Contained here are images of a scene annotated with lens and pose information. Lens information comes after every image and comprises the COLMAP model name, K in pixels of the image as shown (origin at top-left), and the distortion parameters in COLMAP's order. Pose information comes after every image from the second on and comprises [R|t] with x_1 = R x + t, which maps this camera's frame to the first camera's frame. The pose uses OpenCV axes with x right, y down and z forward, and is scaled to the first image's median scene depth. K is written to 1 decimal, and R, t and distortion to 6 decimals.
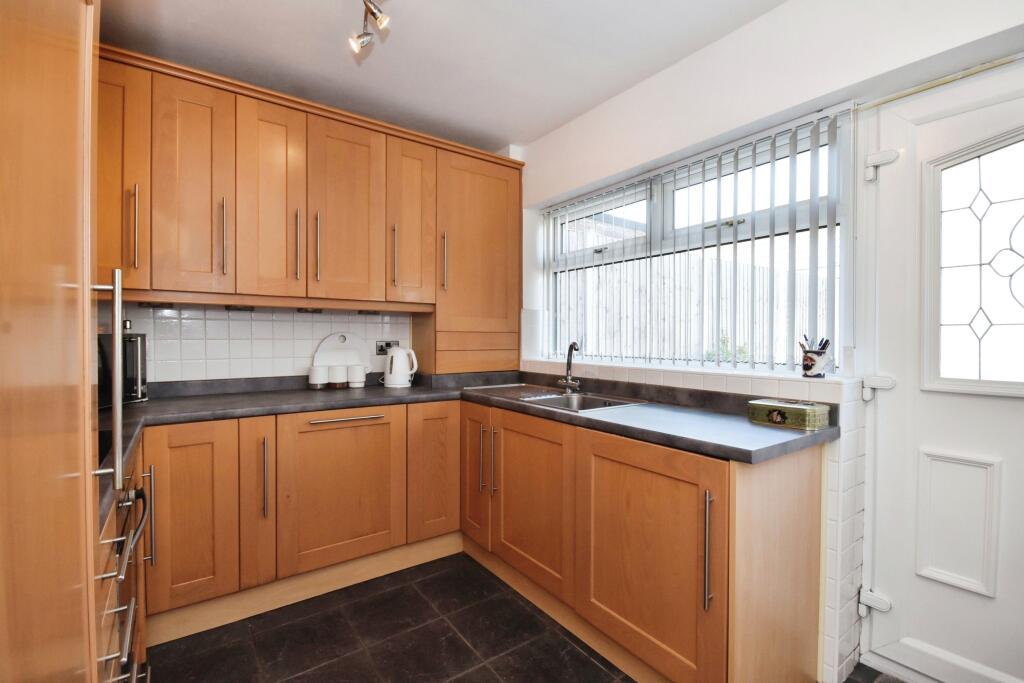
lens RADIAL K [[457.7, 0, 512.0], [0, 457.7, 341.5], [0, 0, 1]] dist [0.000033, -0.005224]
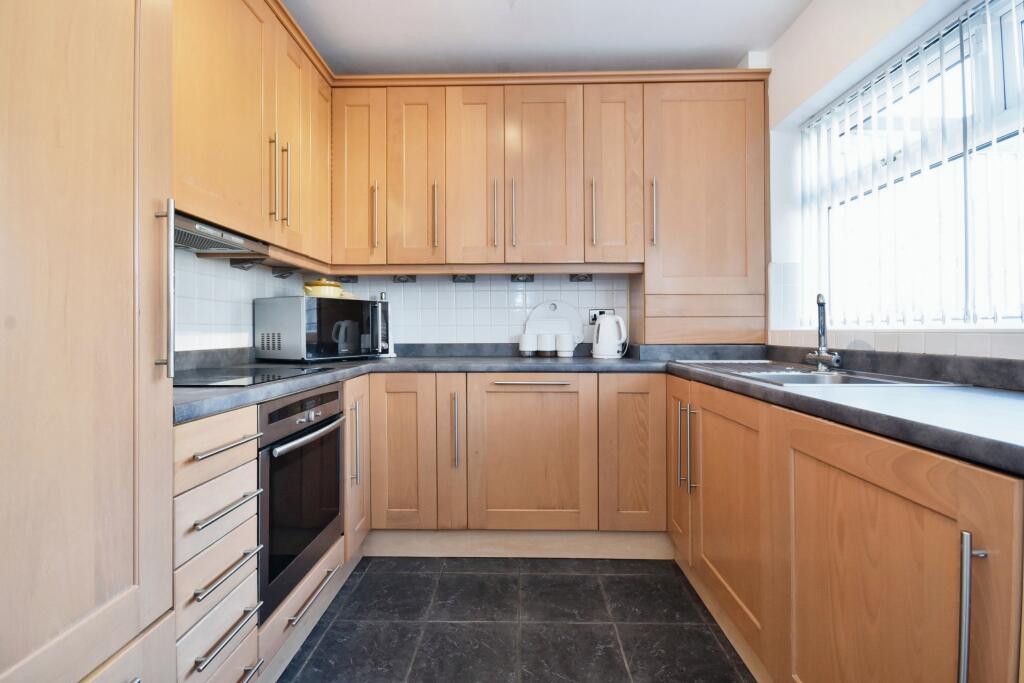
lens RADIAL K [[469.0, 0, 511.8], [0, 469.0, 327.4], [0, 0, 1]] dist [-0.002191, 0.000166]
pose [[0.793141, -0.010914, -0.608940, 0.186703], [-0.000371, 0.999831, -0.018404, 0.060914], [0.609037, 0.014823, 0.793003, 0.159352]]
